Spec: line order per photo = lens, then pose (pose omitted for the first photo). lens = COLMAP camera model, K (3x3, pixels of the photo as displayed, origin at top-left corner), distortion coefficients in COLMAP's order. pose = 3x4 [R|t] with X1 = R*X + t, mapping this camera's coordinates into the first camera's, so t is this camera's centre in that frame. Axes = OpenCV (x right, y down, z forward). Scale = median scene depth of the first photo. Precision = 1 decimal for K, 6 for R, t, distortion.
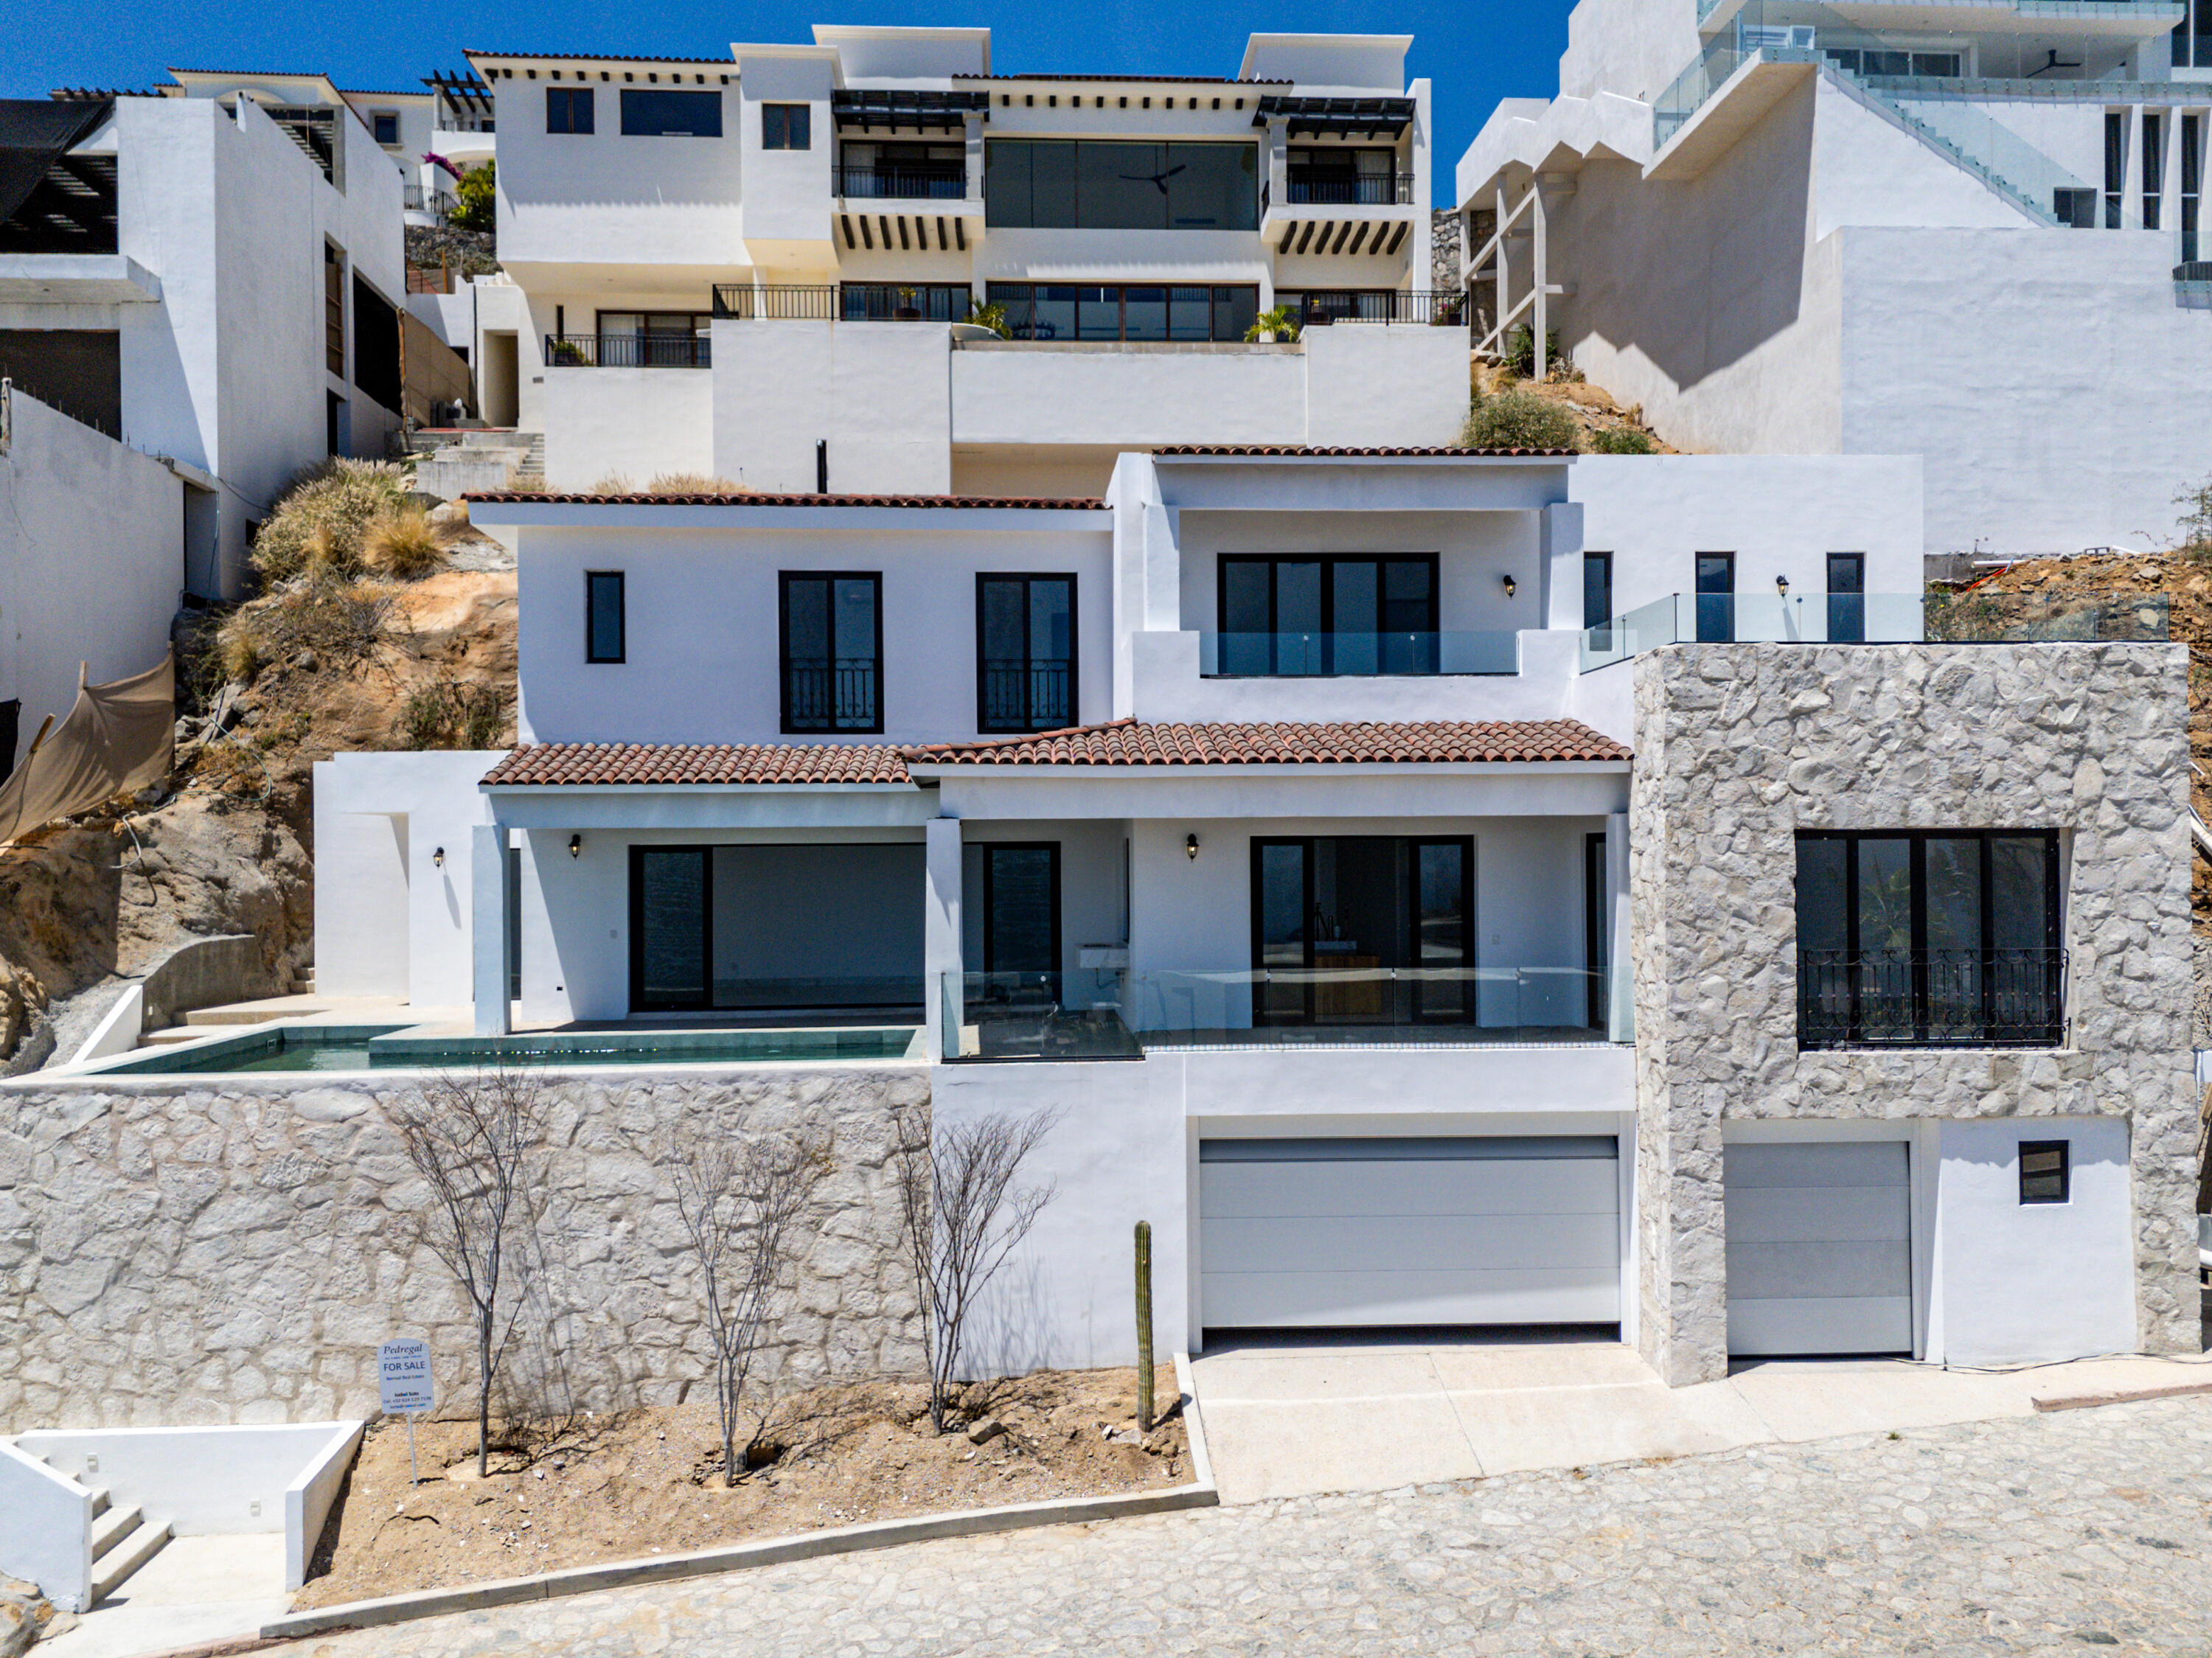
lens RADIAL K [[1683.9, 0, 1103.6], [0, 1683.9, 850.8], [0, 0, 1]] dist [0.065431, -0.058300]
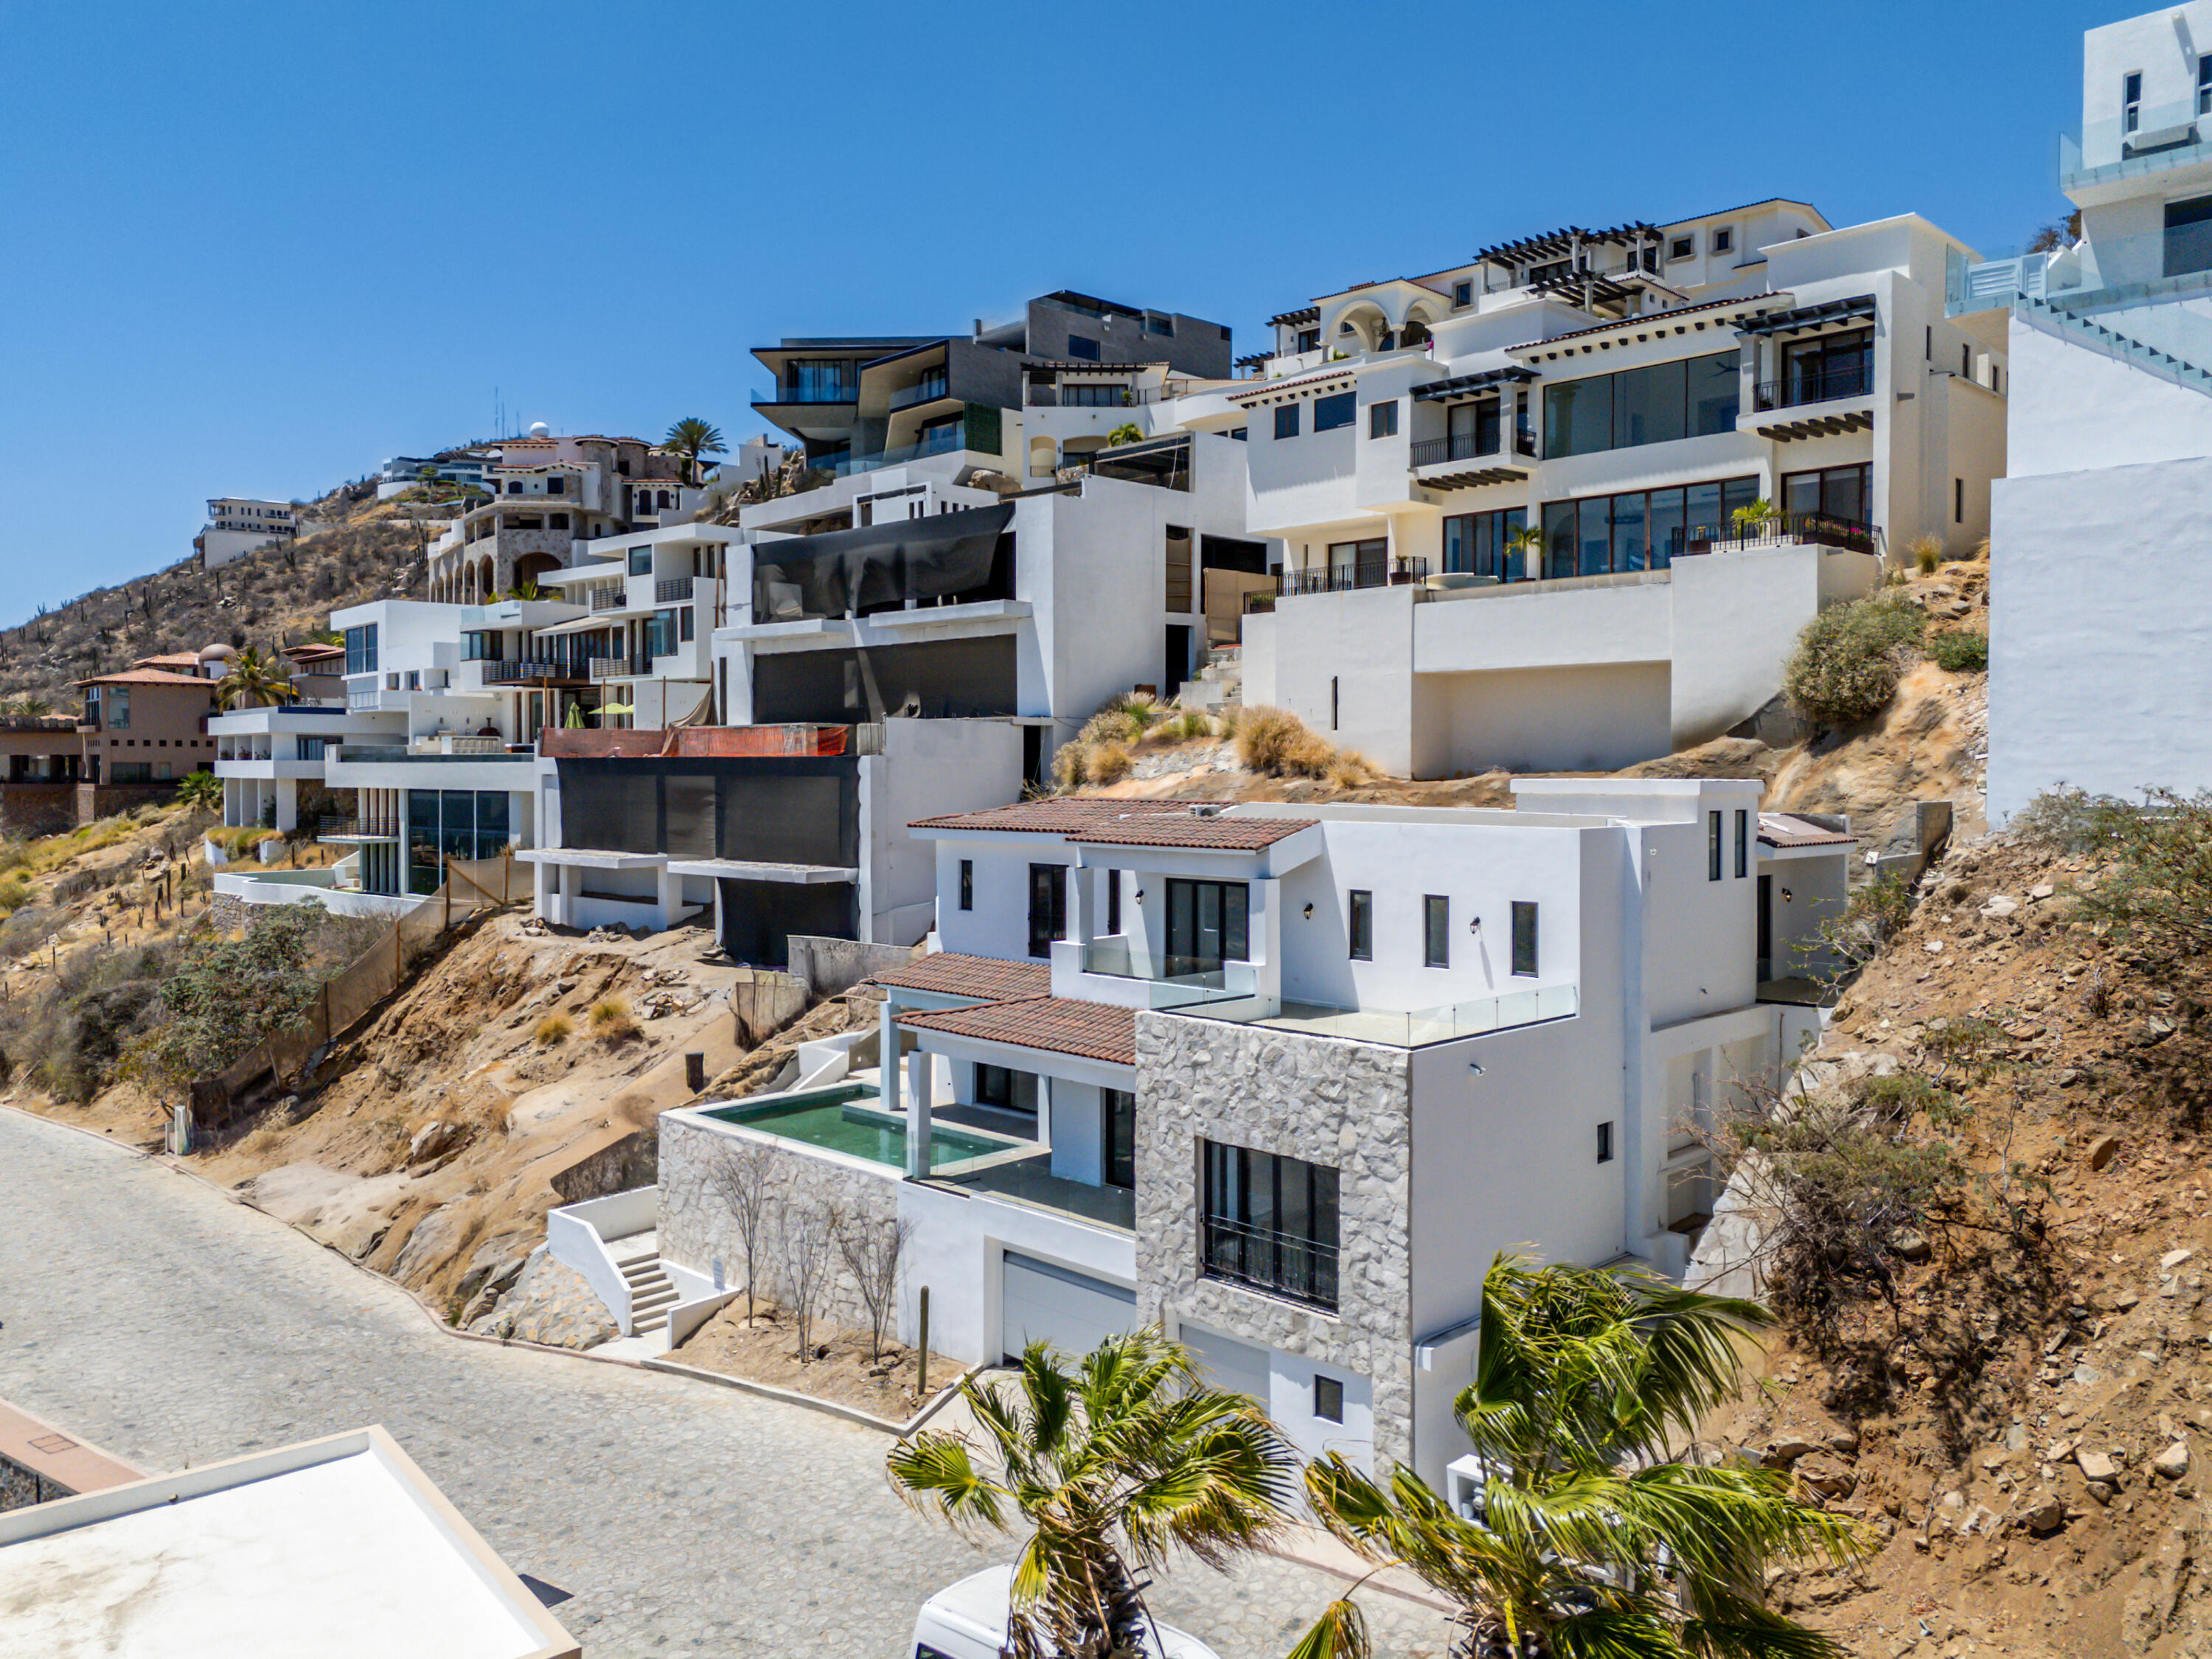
lens RADIAL K [[1642.4, 0, 1104.0], [0, 1642.4, 777.3], [0, 0, 1]] dist [0.064636, -0.056230]
pose [[0.663286, 0.012258, -0.748265, 1.486632], [-0.001701, 0.999888, 0.014873, -0.368916], [0.748364, -0.008592, 0.663233, -0.084327]]
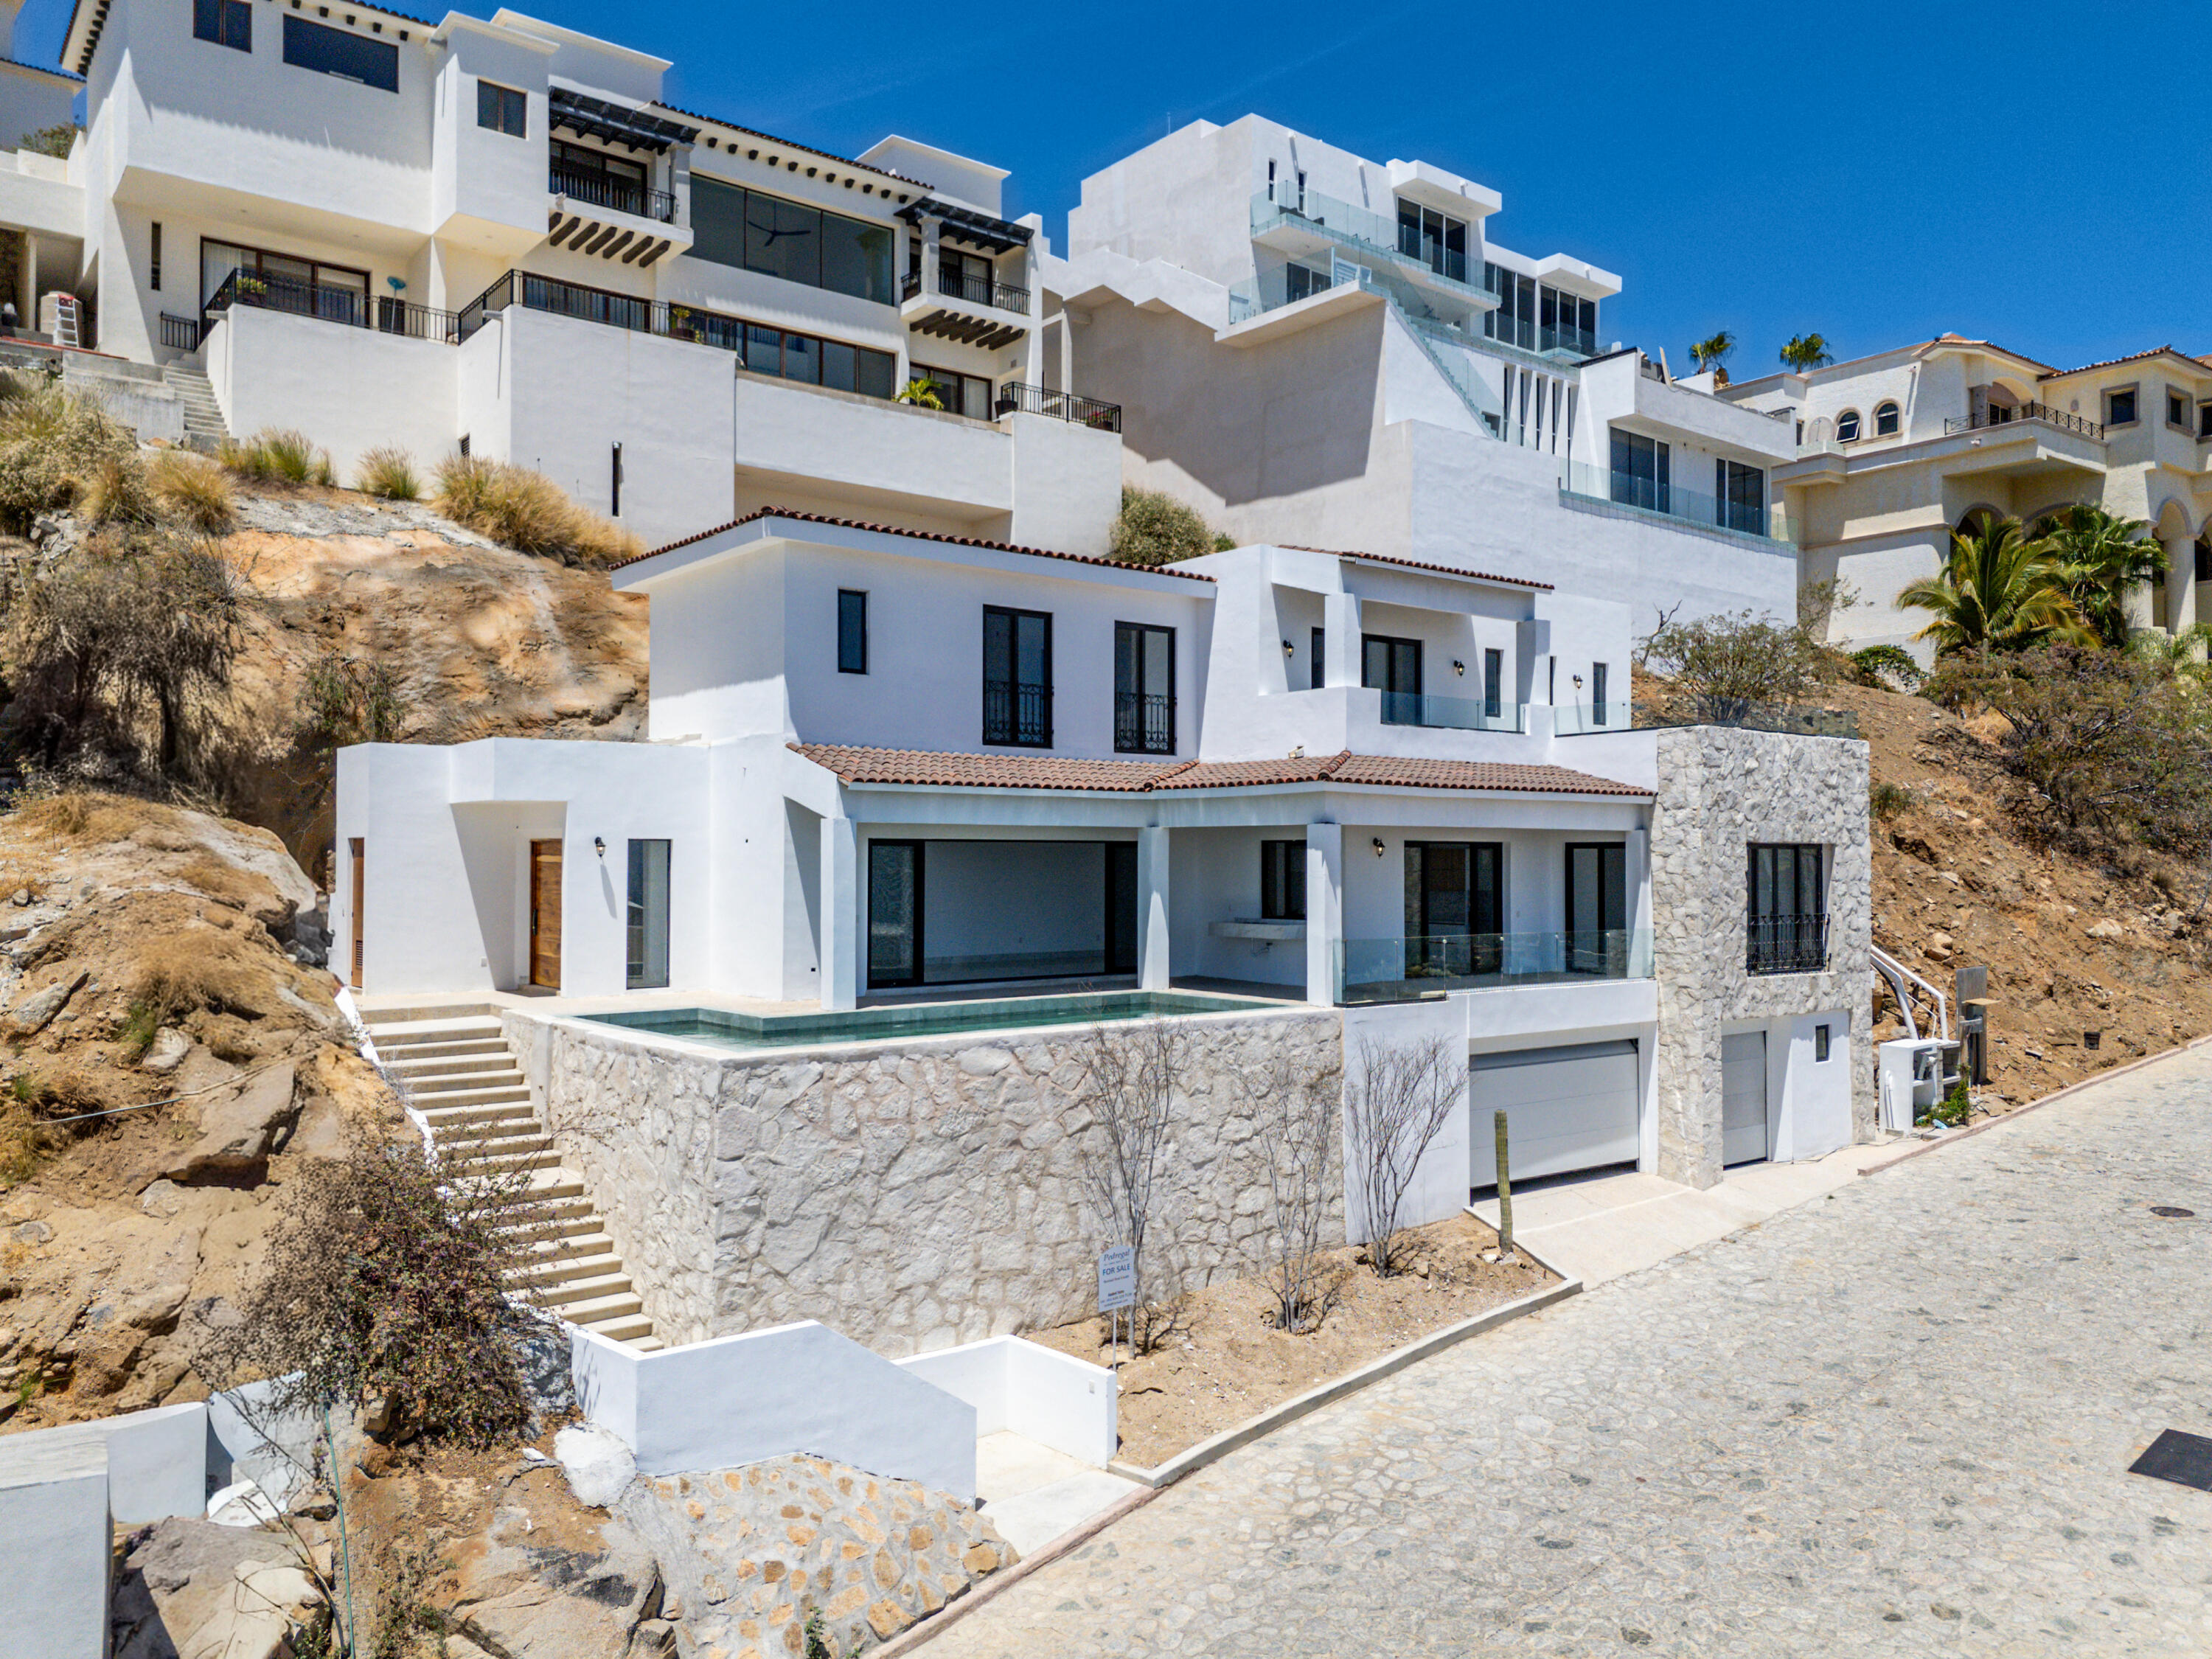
lens RADIAL K [[1624.7, 0, 1104.1], [0, 1624.7, 824.8], [0, 0, 1]] dist [0.076446, -0.076782]
pose [[0.820936, 0.022102, 0.570592, -0.999545], [-0.011302, 0.999684, -0.022461, 0.013180], [-0.570908, 0.011990, 0.820926, 0.050171]]
